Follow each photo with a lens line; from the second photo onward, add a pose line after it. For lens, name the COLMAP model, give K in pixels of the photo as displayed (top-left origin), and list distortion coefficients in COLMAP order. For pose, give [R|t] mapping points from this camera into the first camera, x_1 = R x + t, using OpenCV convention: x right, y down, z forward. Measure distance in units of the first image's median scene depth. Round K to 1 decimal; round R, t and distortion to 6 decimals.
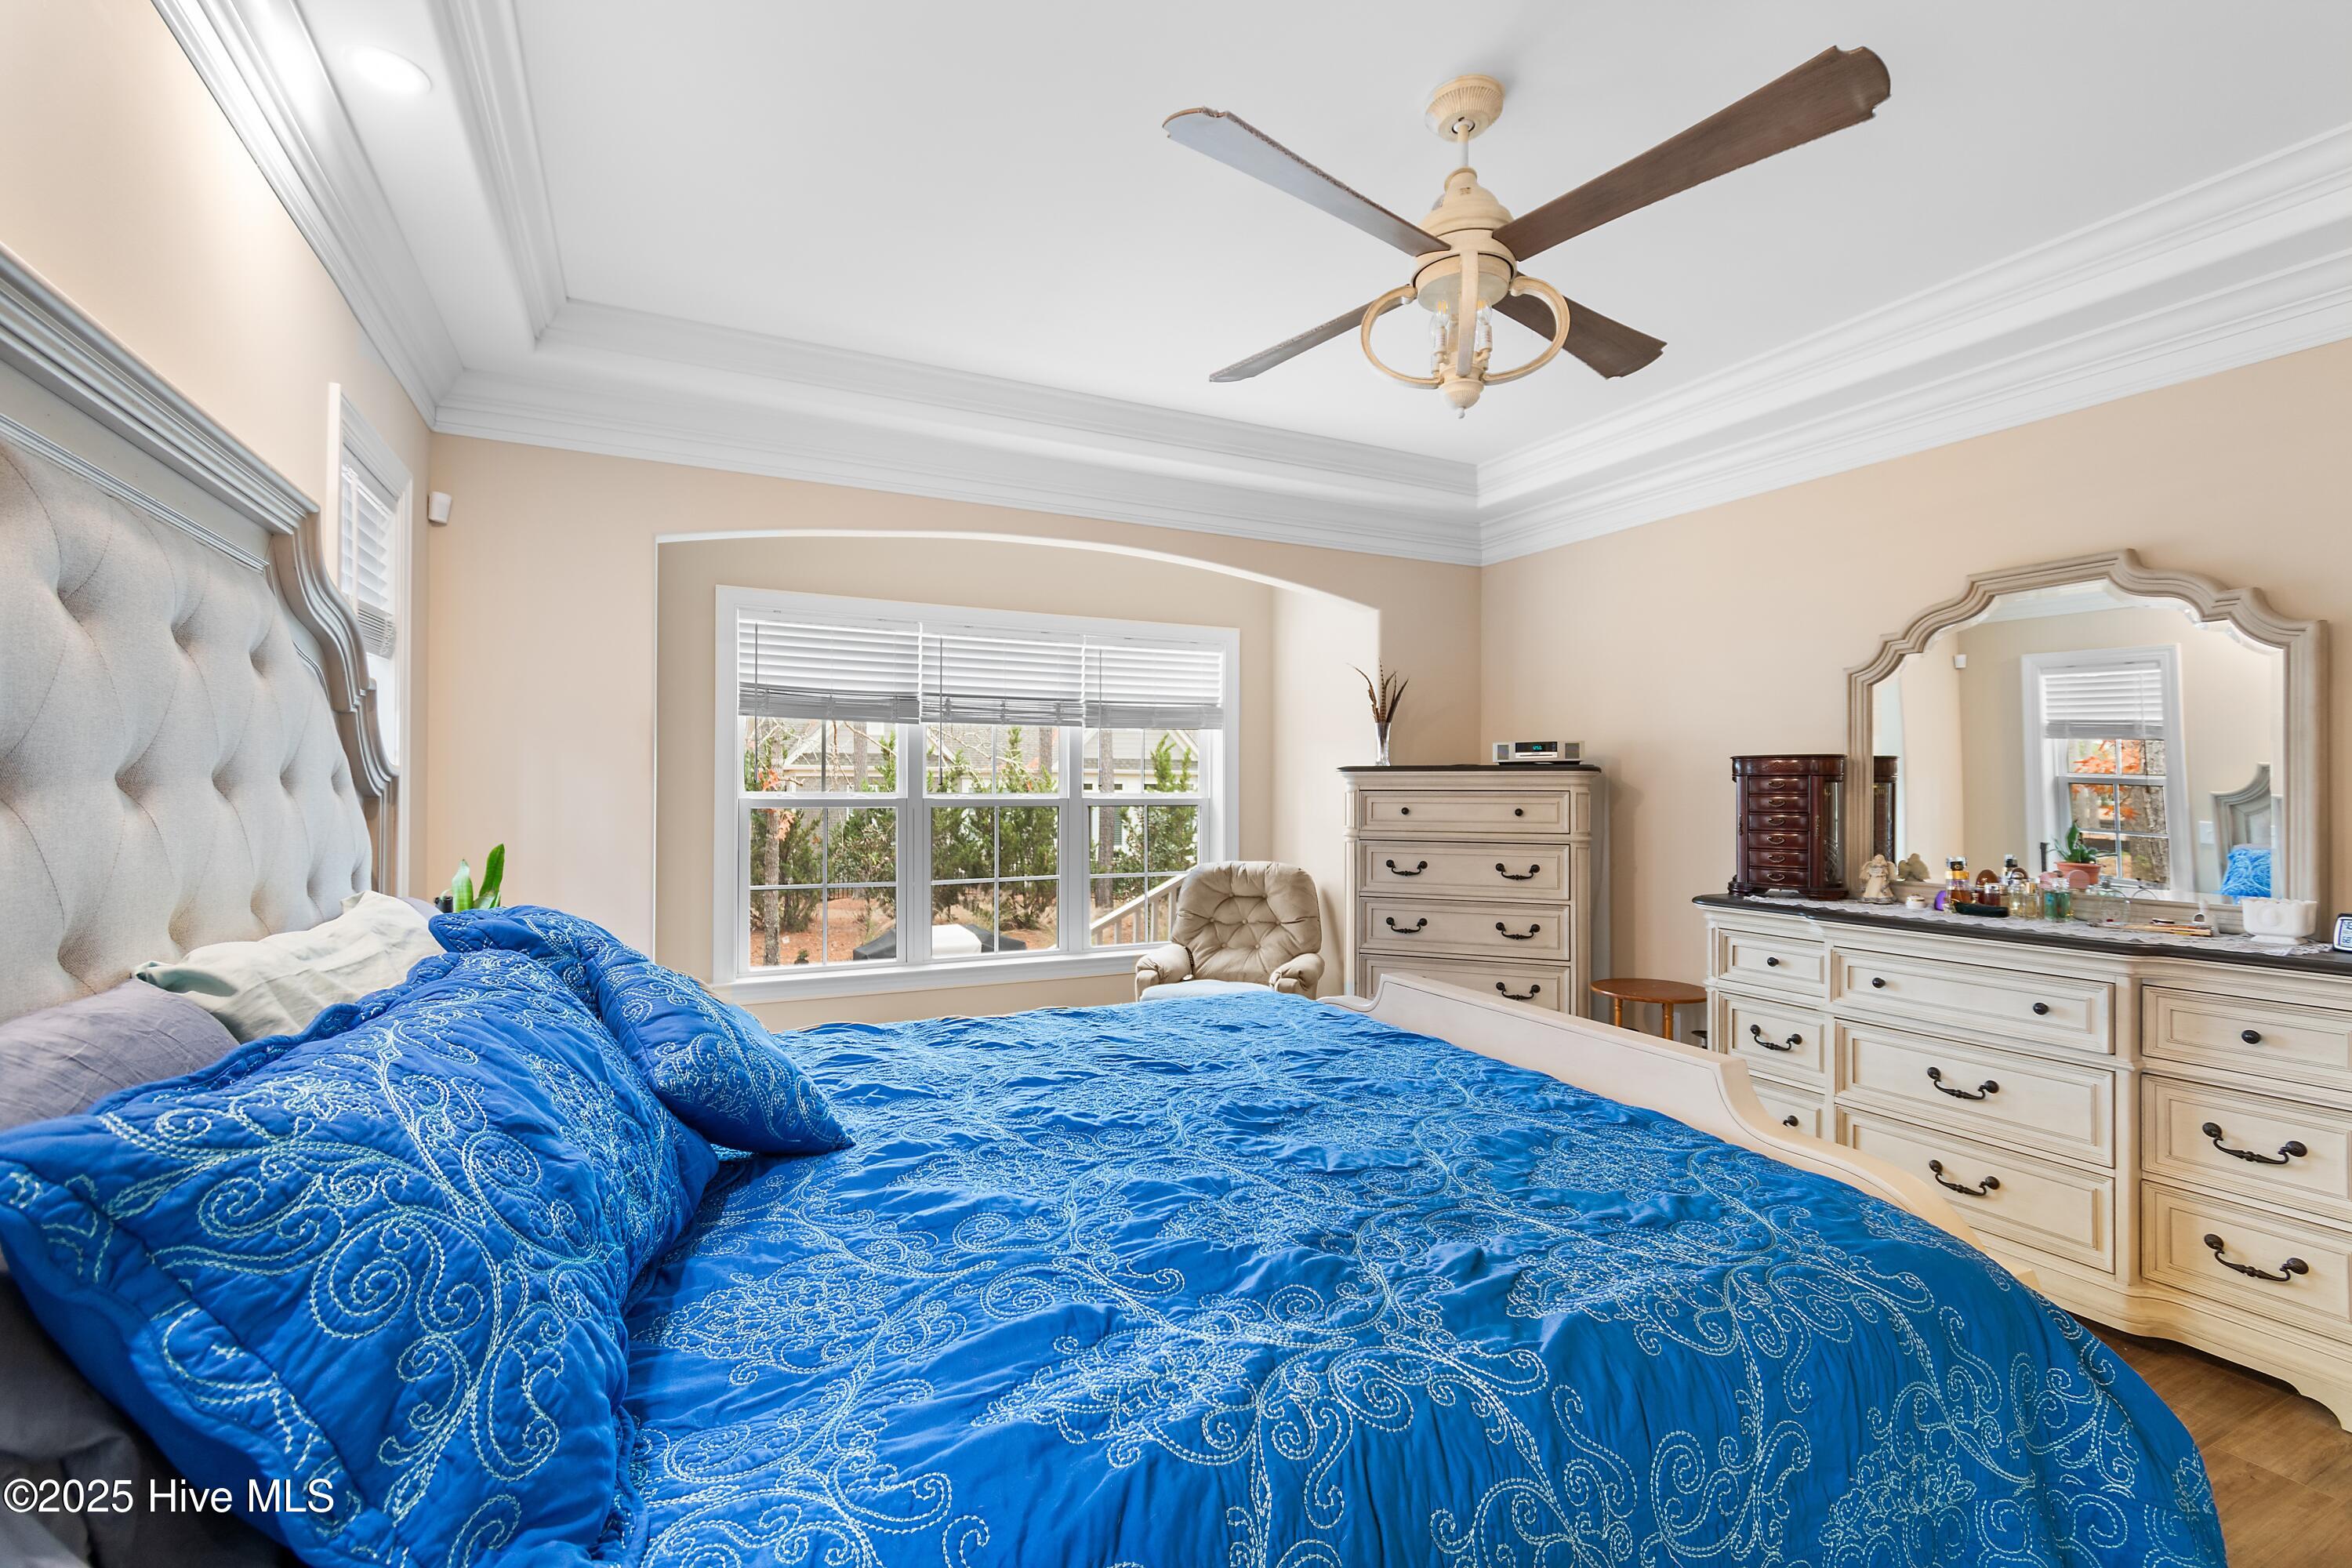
lens RADIAL K [[1050.5, 0, 1162.4], [0, 1050.5, 786.6], [0, 0, 1]] dist [0.006259, -0.003129]
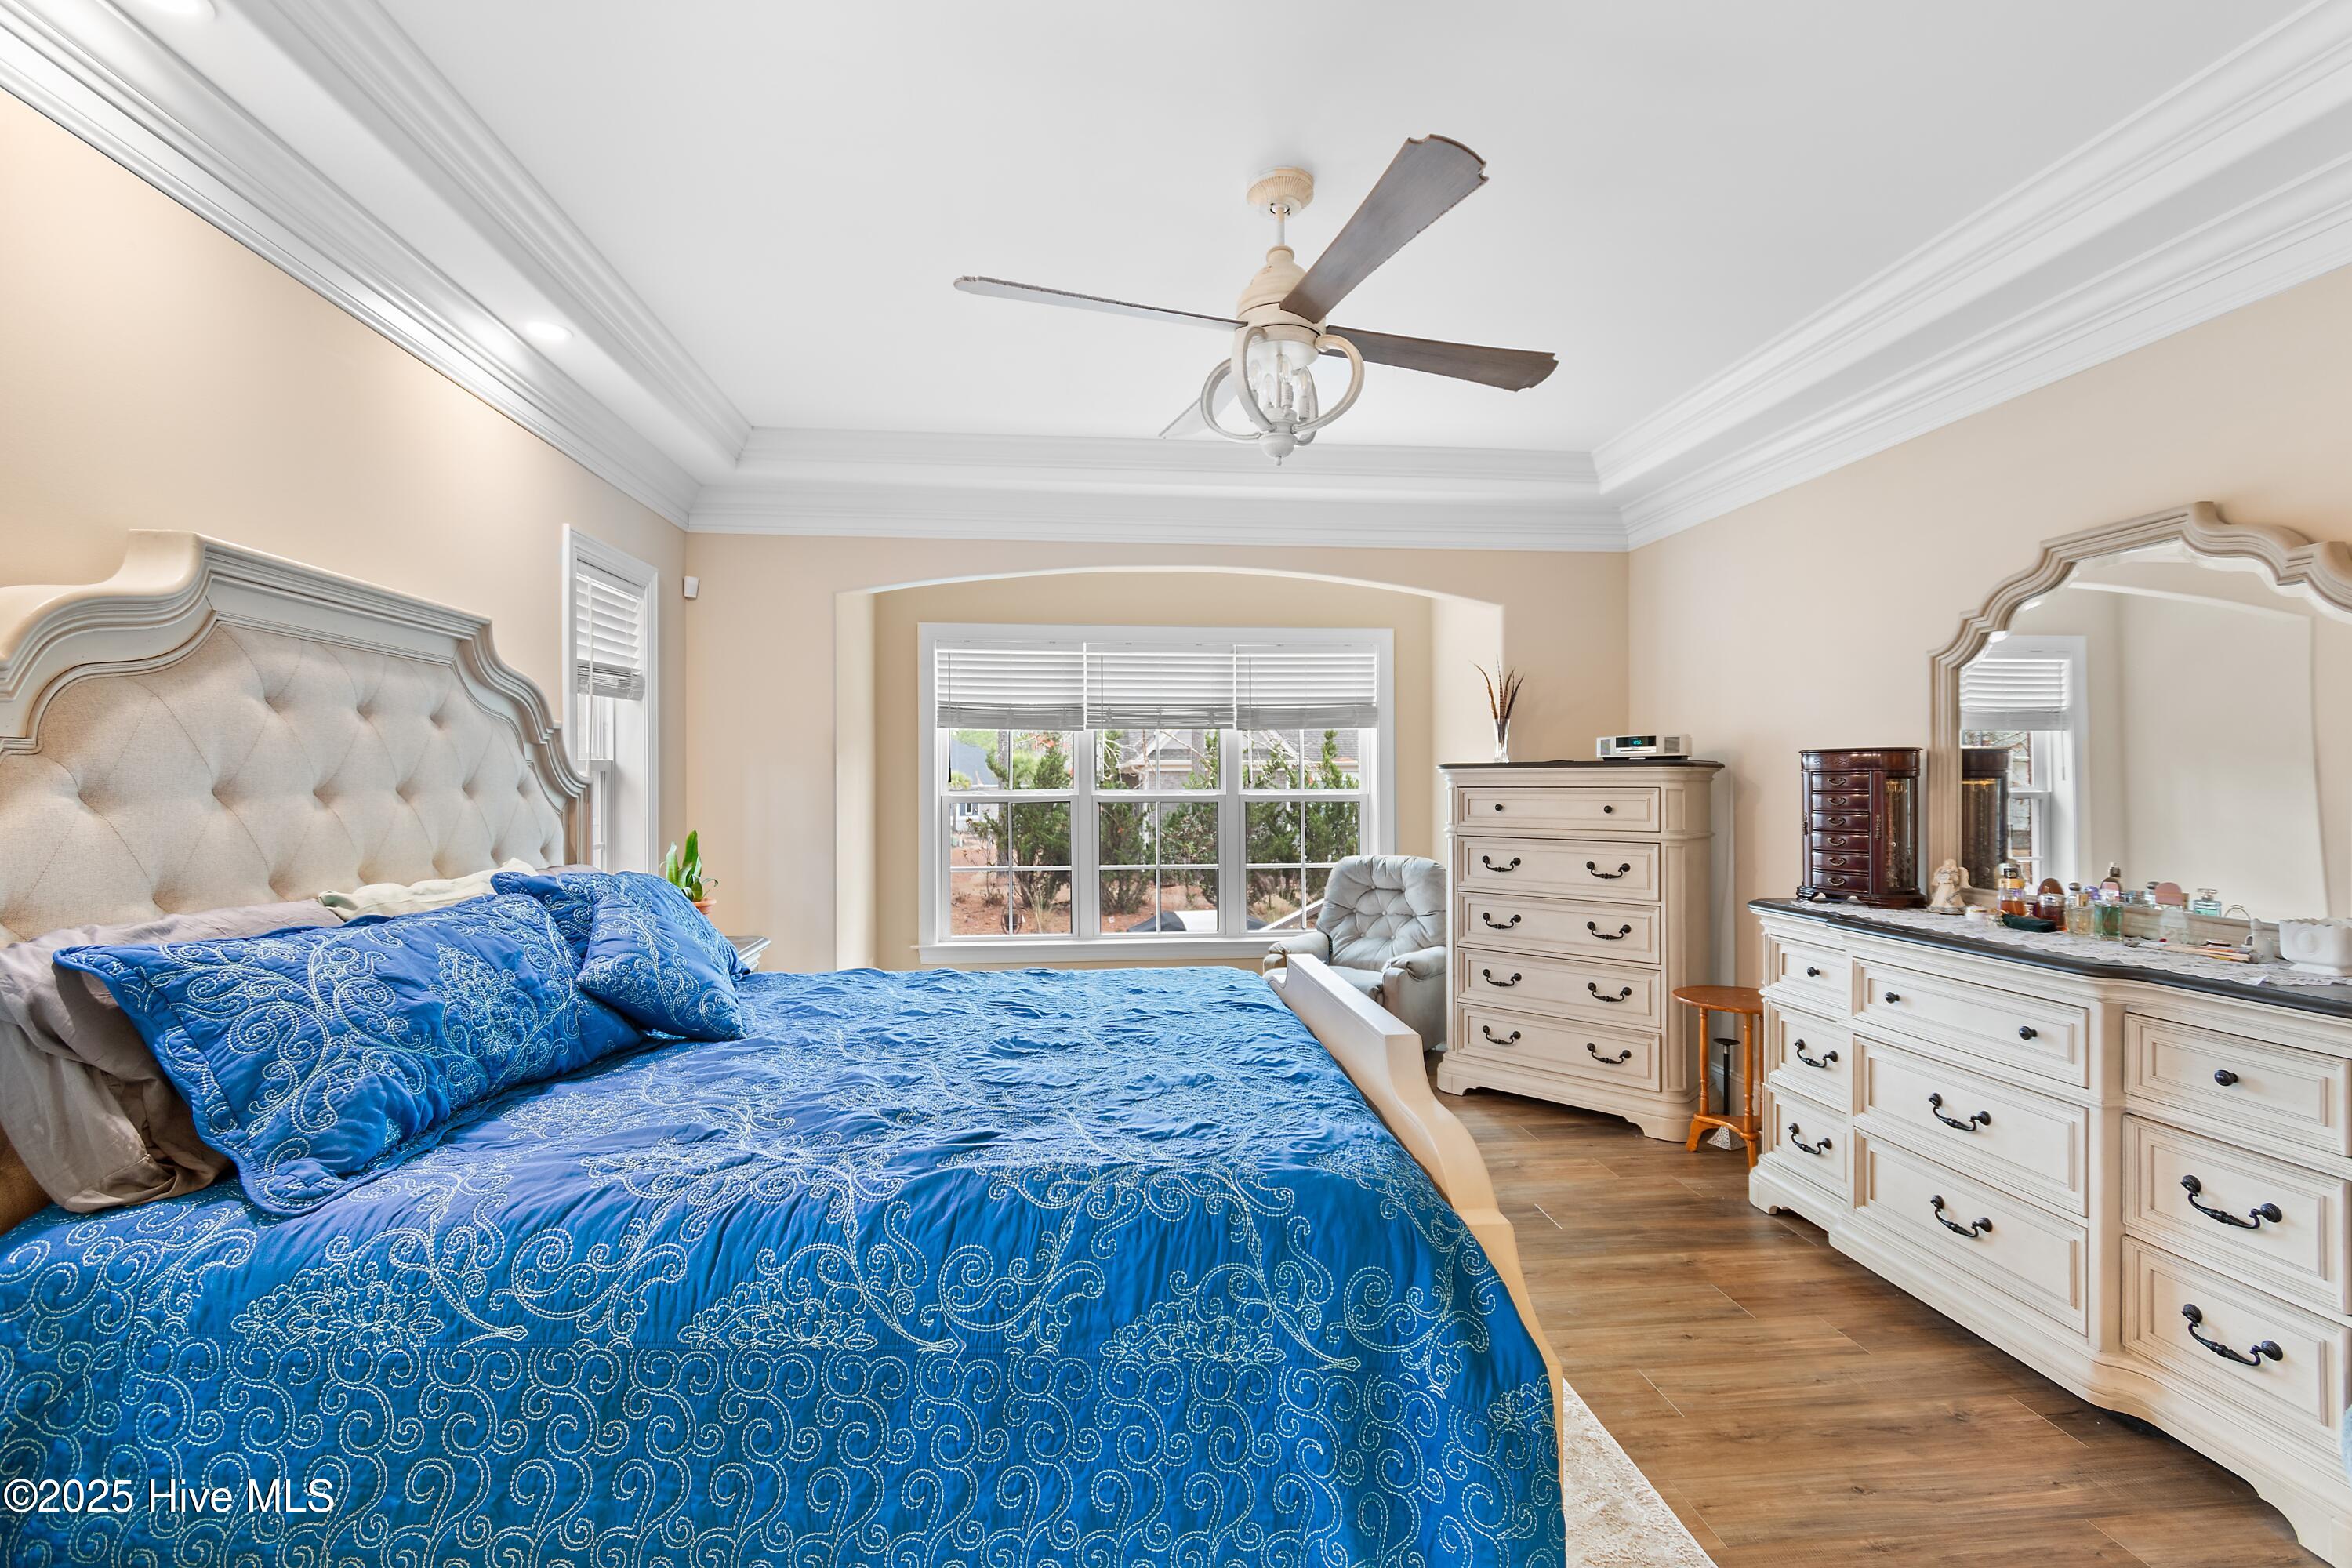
lens RADIAL K [[1050.5, 0, 1158.7], [0, 1050.5, 787.9], [0, 0, 1]] dist [0.006259, -0.003129]
pose [[0.934038, -0.002996, -0.357160, 0.498359], [0.006201, 0.999950, 0.007829, -0.009449], [0.357119, -0.009527, 0.934010, -0.099918]]
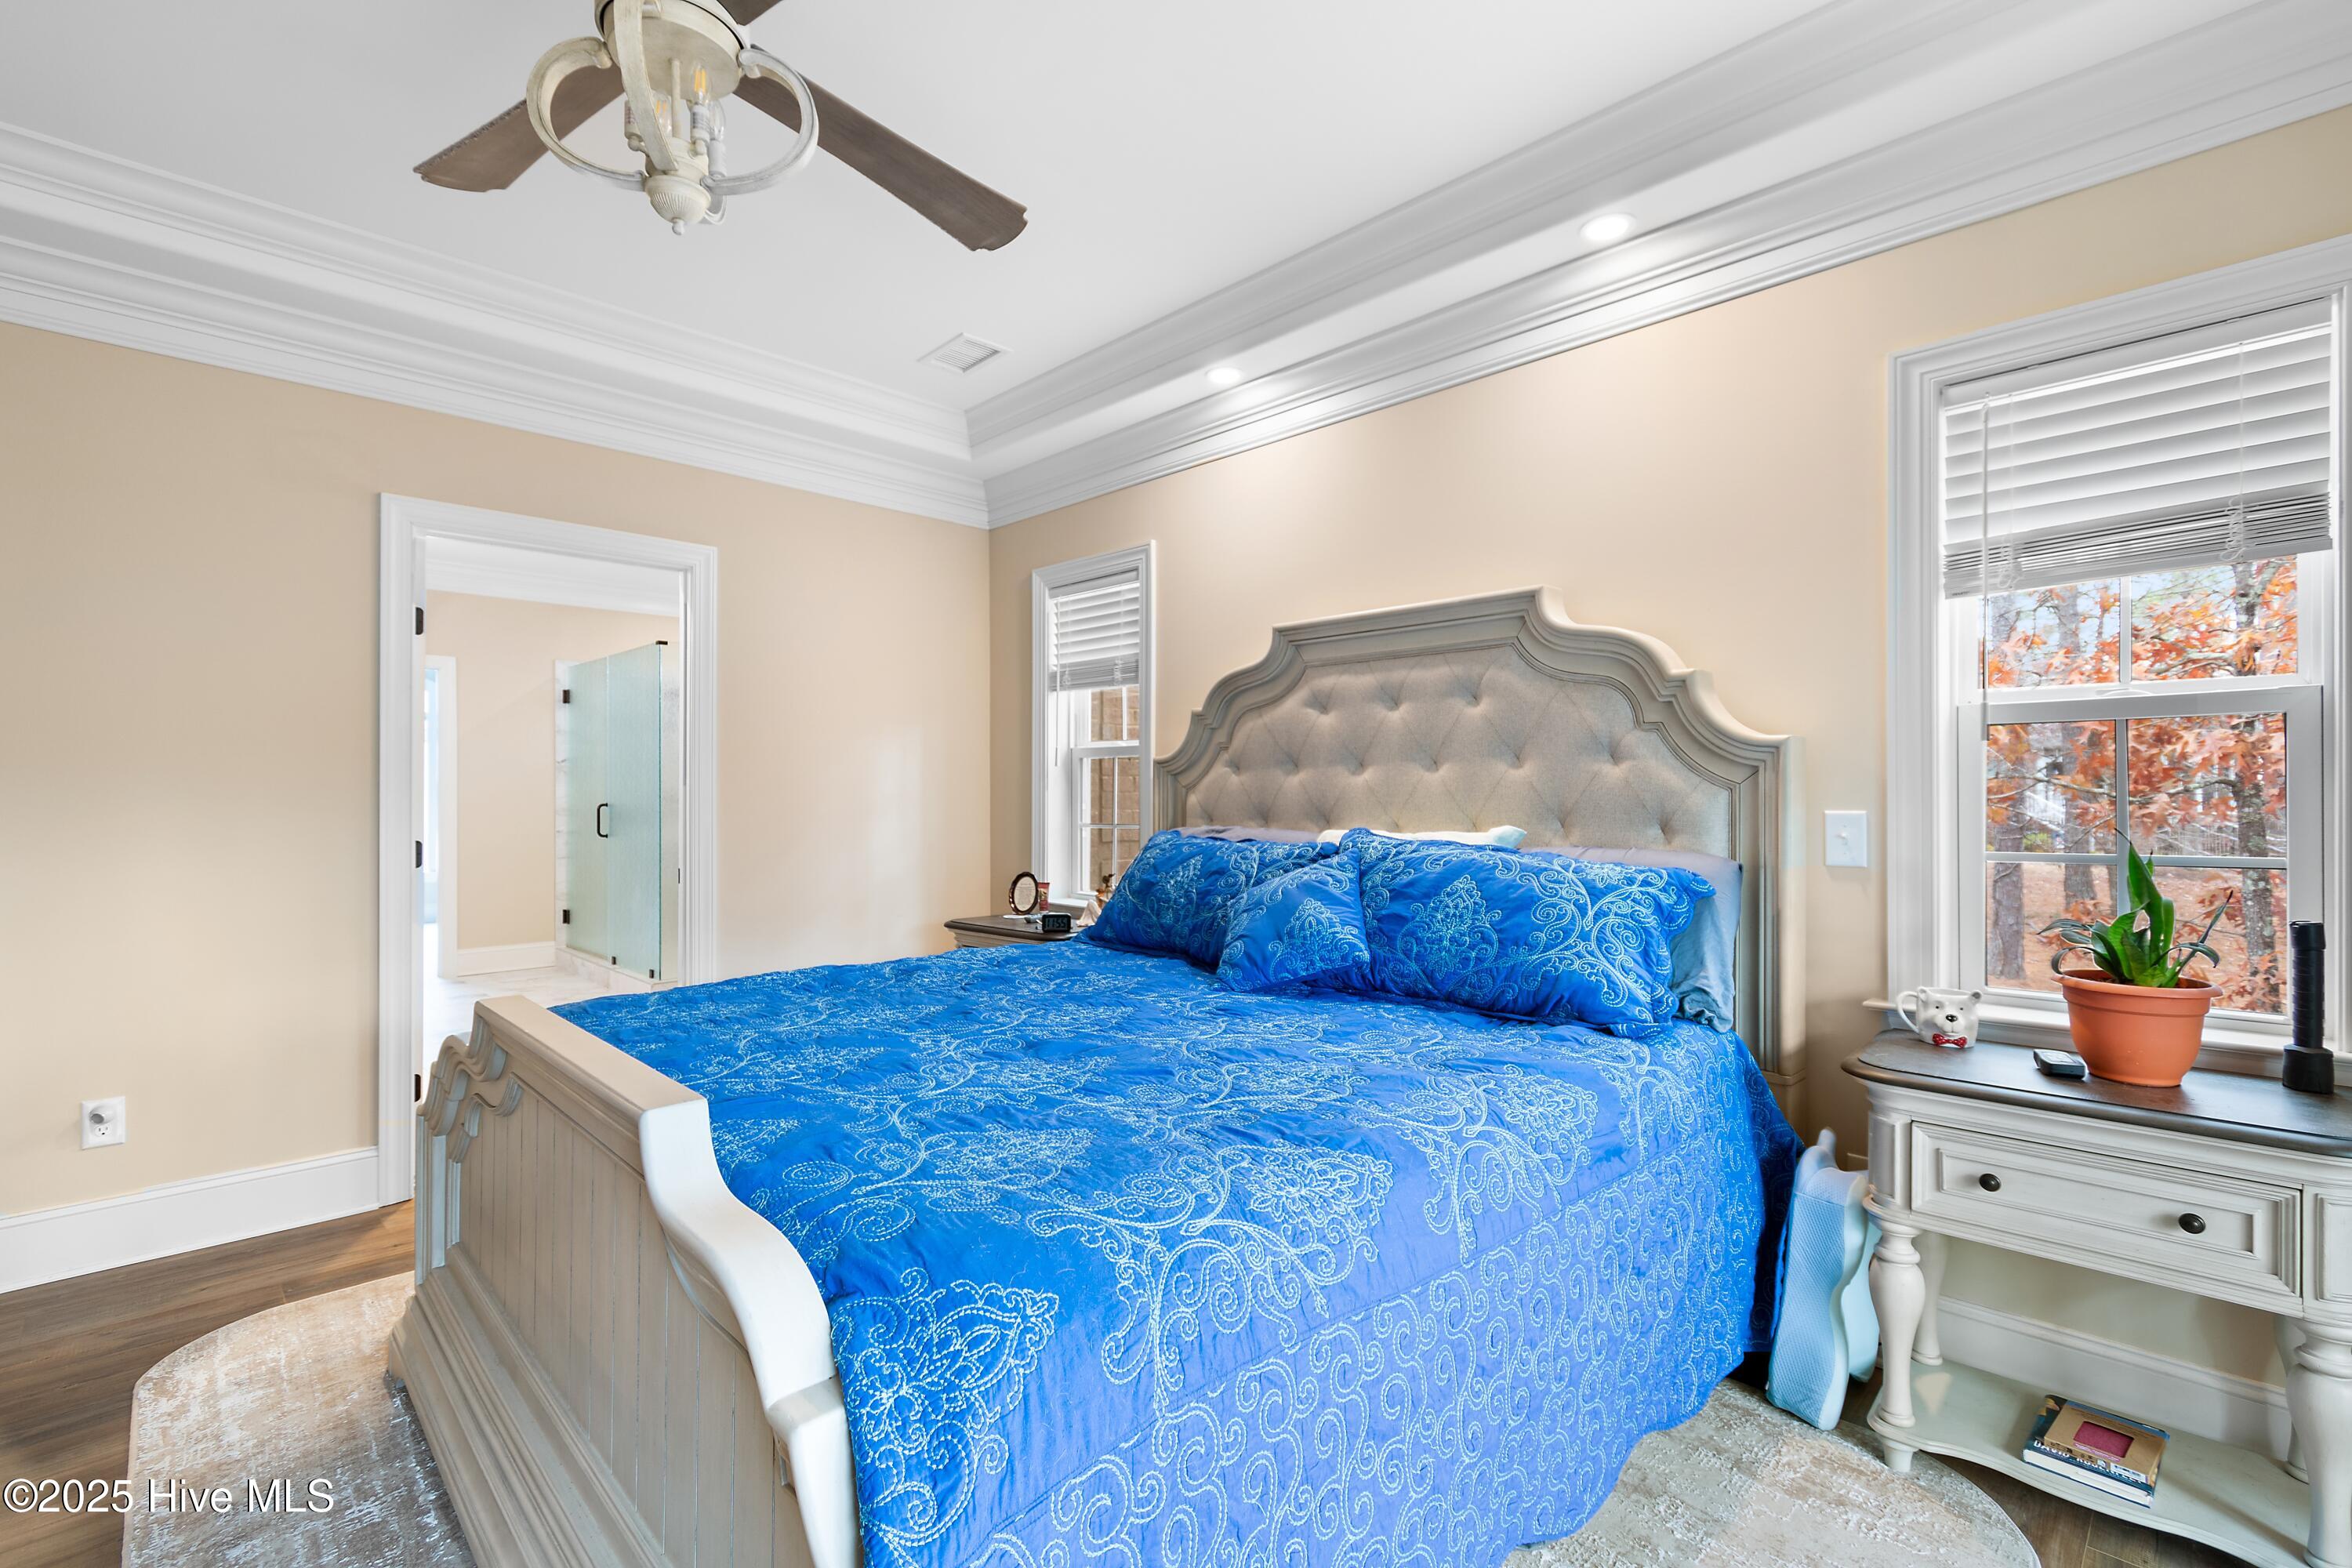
lens RADIAL K [[1050.5, 0, 1126.5], [0, 1050.5, 780.2], [0, 0, 1]] dist [0.006259, -0.003129]
pose [[-0.957777, 0.003900, -0.287487, 0.184770], [0.007243, 0.999918, -0.010567, 0.029171], [0.287422, -0.012203, -0.957726, 1.602675]]
